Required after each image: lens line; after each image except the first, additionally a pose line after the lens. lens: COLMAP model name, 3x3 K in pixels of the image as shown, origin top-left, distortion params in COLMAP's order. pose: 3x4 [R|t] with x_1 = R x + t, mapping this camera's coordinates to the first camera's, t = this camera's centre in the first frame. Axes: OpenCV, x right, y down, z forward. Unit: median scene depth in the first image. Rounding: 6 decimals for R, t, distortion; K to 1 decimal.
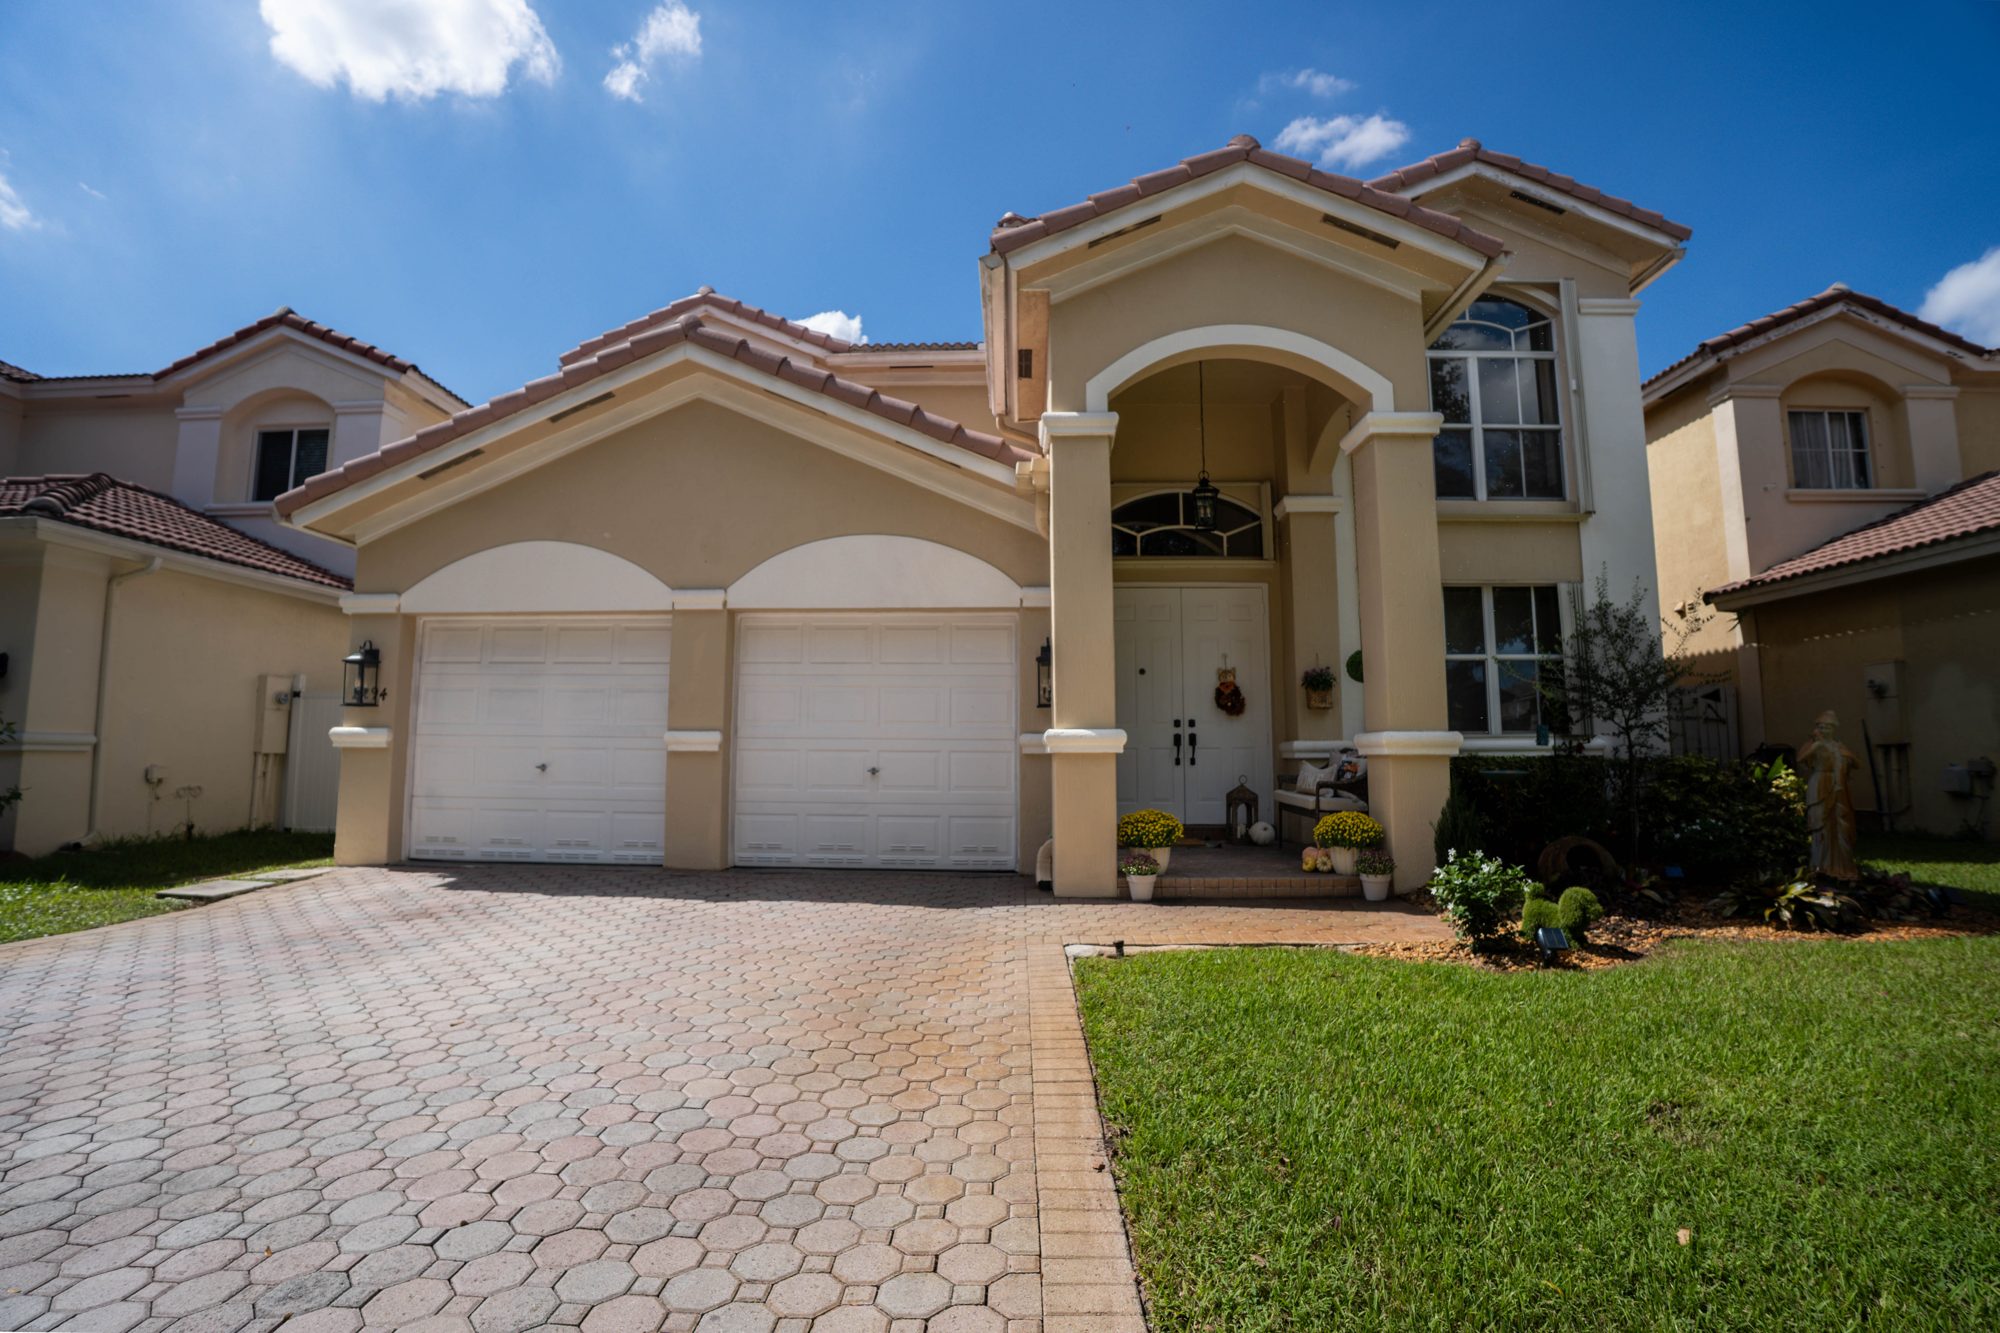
lens RADIAL K [[898.5, 0, 1000.0], [0, 898.5, 666.5], [0, 0, 1]] dist [-0.067694, 0.014826]
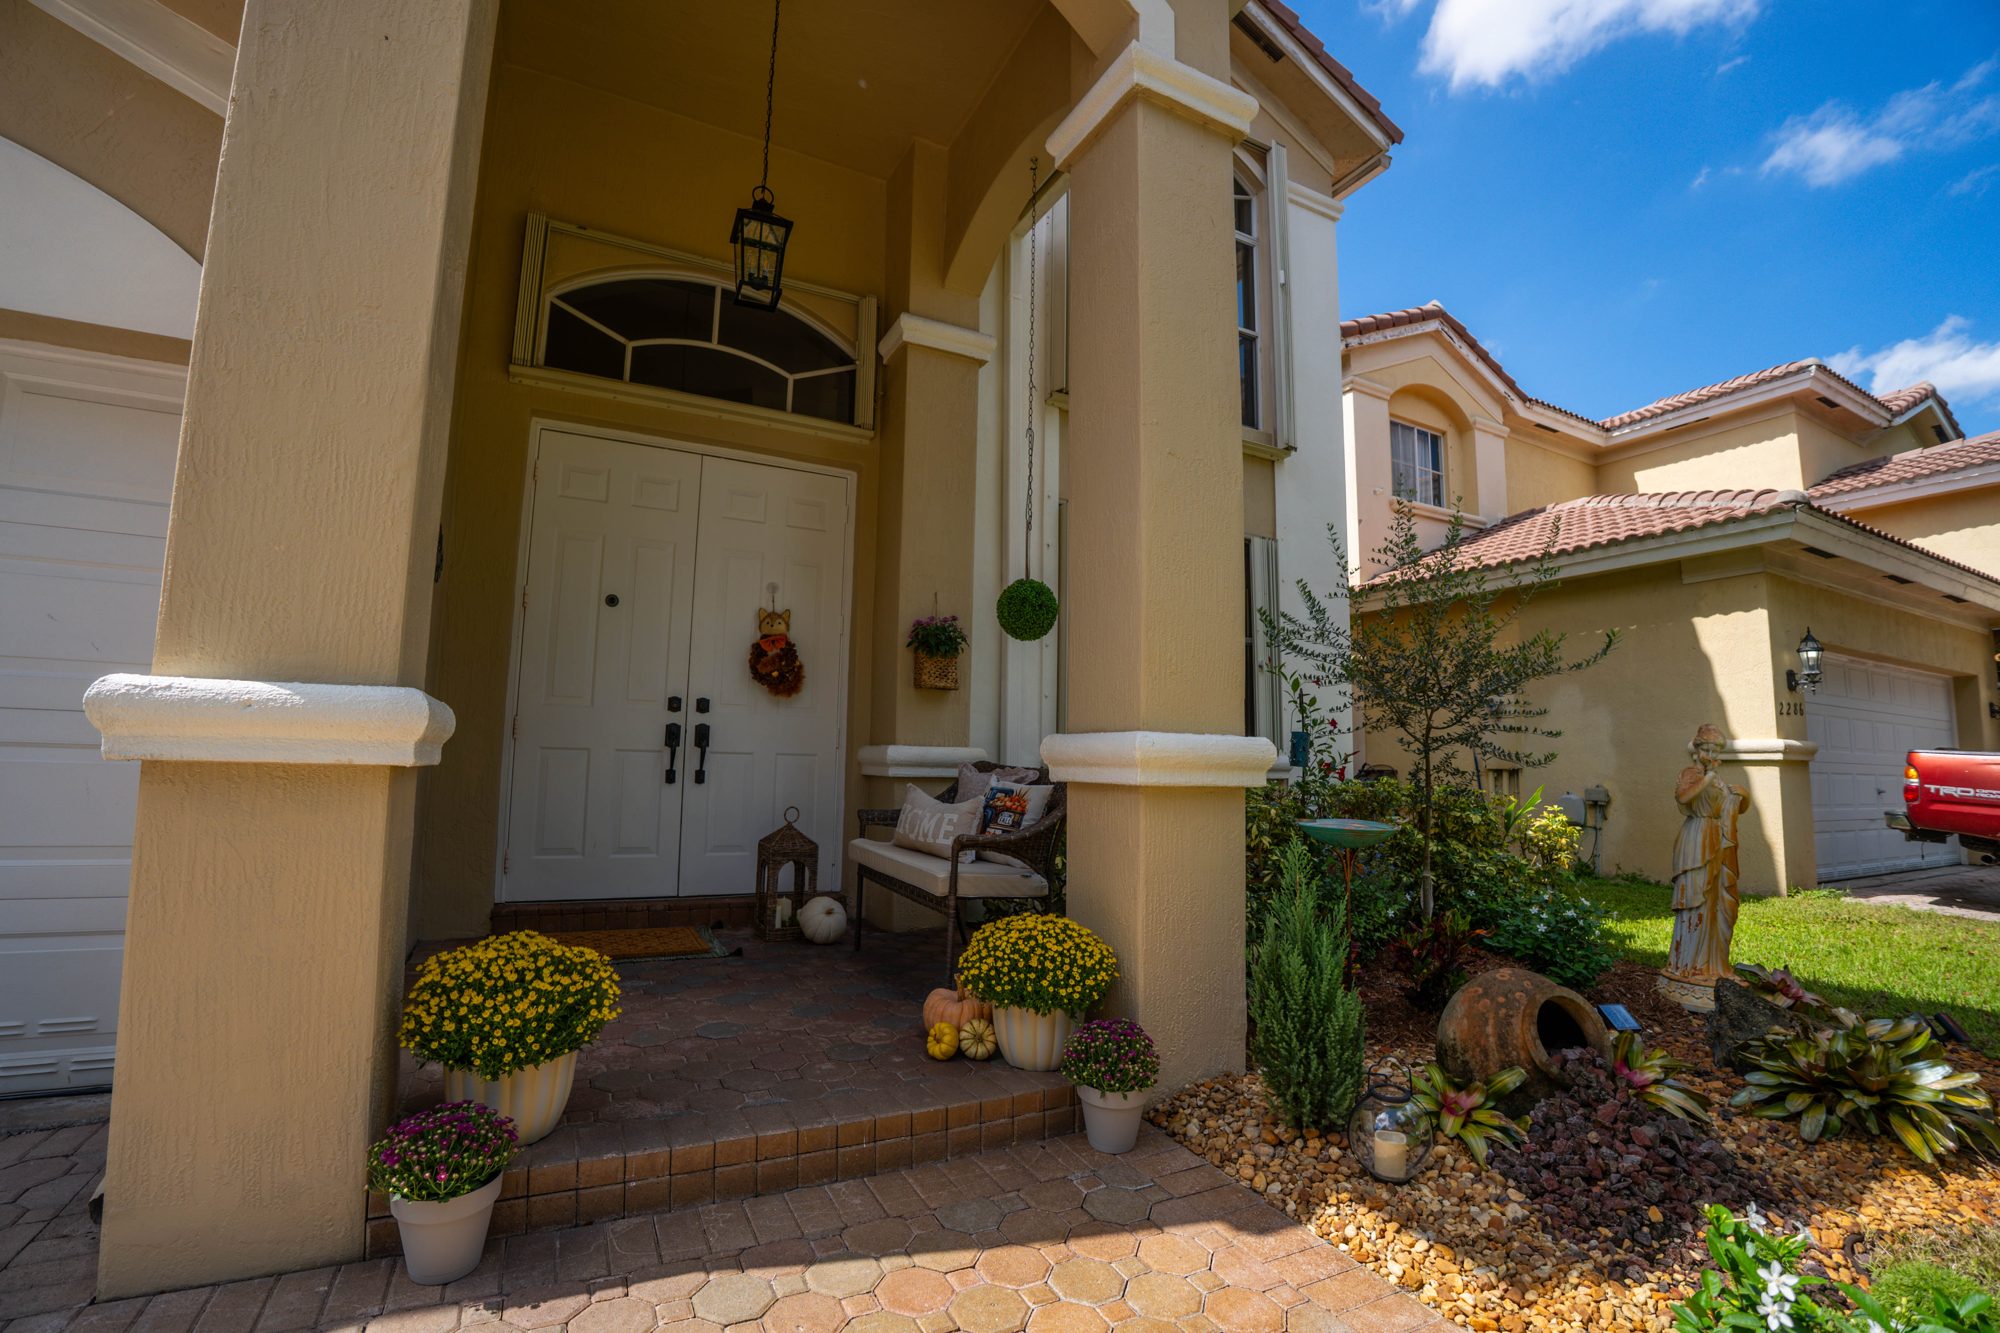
lens RADIAL K [[898.5, 0, 1000.0], [0, 898.5, 666.5], [0, 0, 1]] dist [-0.067694, 0.014826]
pose [[0.877613, 0.069214, 0.474347, 0.119655], [-0.068953, 0.997458, -0.017971, 0.038916], [-0.474385, -0.016936, 0.880155, 0.462651]]
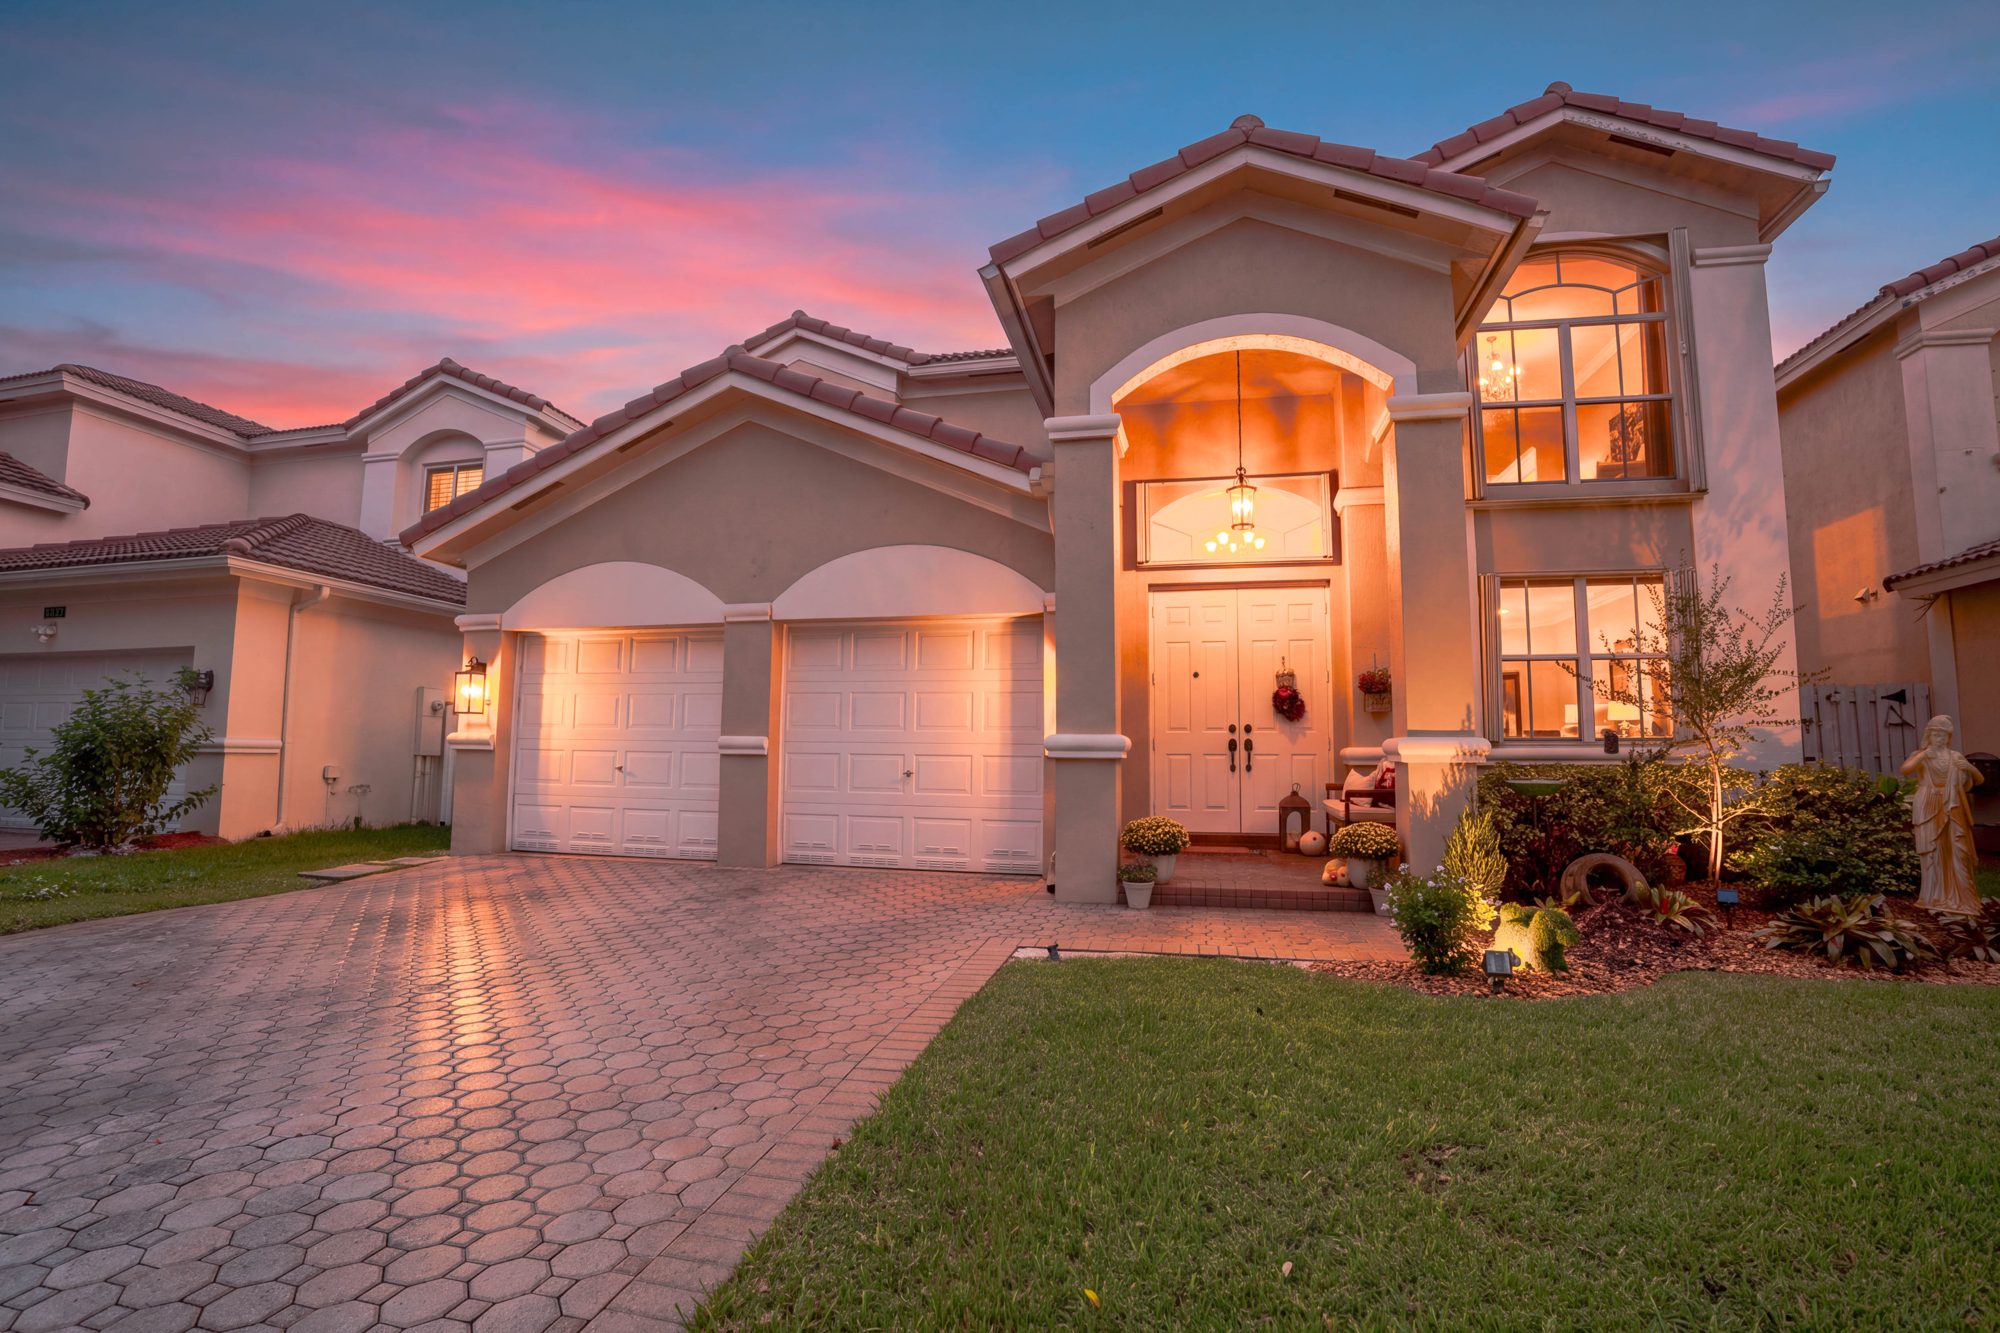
lens RADIAL K [[909.5, 0, 986.1], [0, 909.5, 677.0], [0, 0, 1]] dist [-0.060075, 0.007233]
pose [[0.982301, -0.010716, -0.187003, 0.124465], [0.012120, 0.999906, 0.006363, -0.001145], [0.186918, -0.008517, 0.982339, -0.008002]]
